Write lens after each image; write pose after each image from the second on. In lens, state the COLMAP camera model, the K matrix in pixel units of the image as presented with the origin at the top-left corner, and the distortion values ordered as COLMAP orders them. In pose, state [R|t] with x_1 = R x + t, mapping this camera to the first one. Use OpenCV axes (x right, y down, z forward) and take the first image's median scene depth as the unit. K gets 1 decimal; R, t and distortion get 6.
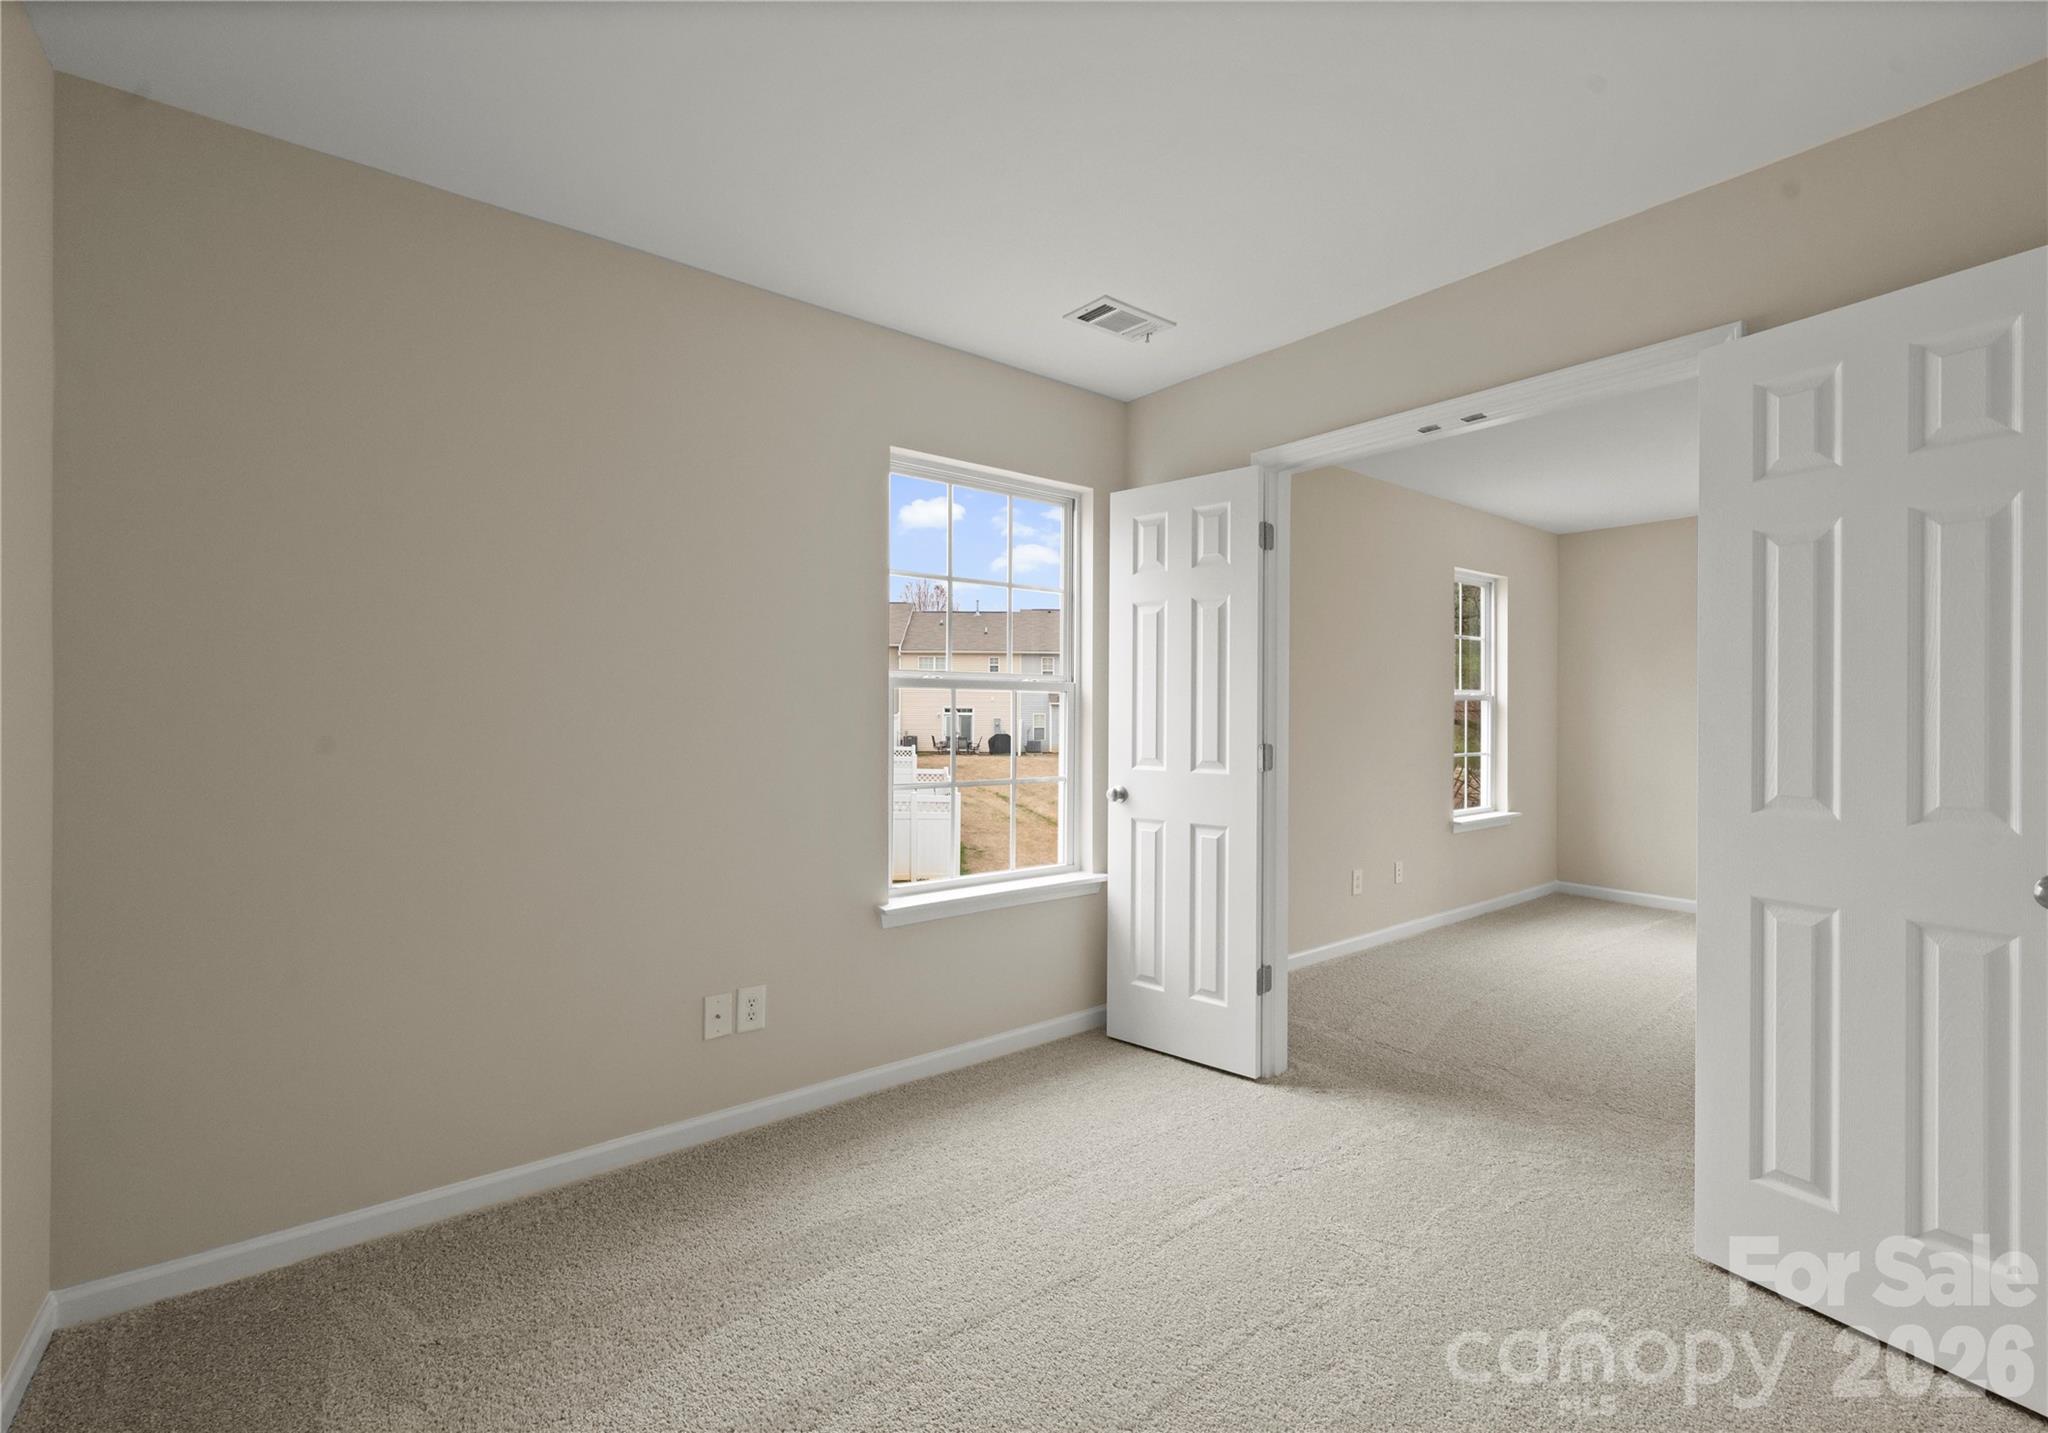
lens RADIAL K [[901.5, 0, 1011.2], [0, 901.5, 698.7], [0, 0, 1]] dist [-0.000325, 0.000266]
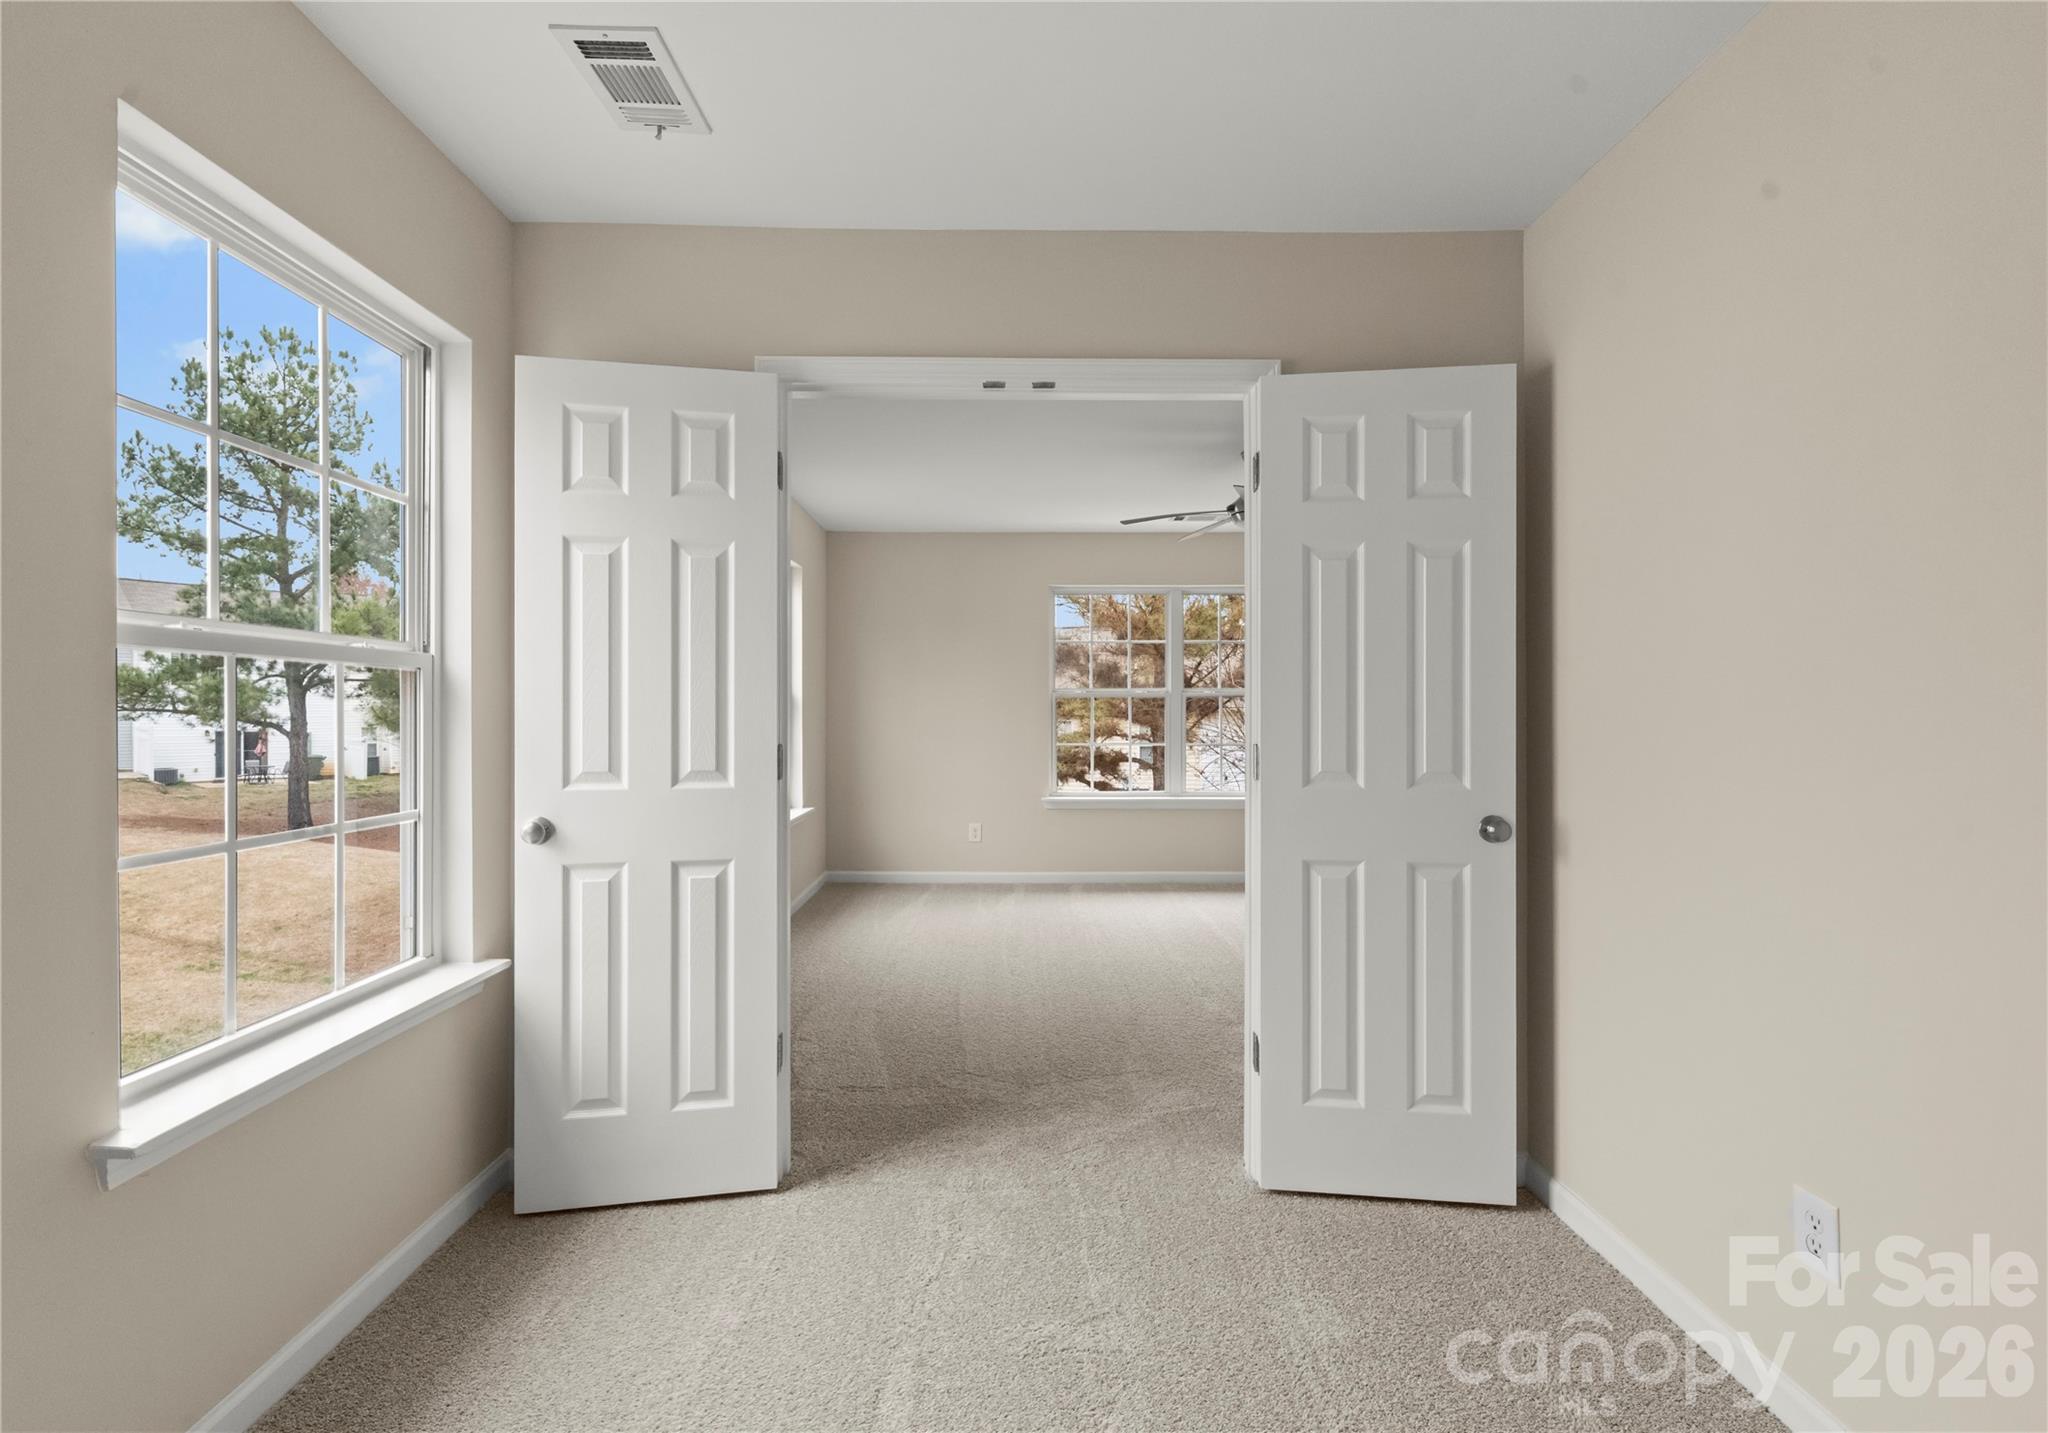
lens RADIAL K [[948.1, 0, 970.9], [0, 948.1, 707.4], [0, 0, 1]] dist [0.003375, 0.000240]
pose [[0.602083, -0.001234, 0.798433, -0.253827], [-0.009597, 0.999915, 0.008782, 0.010102], [-0.798376, -0.012950, 0.602020, 0.379211]]
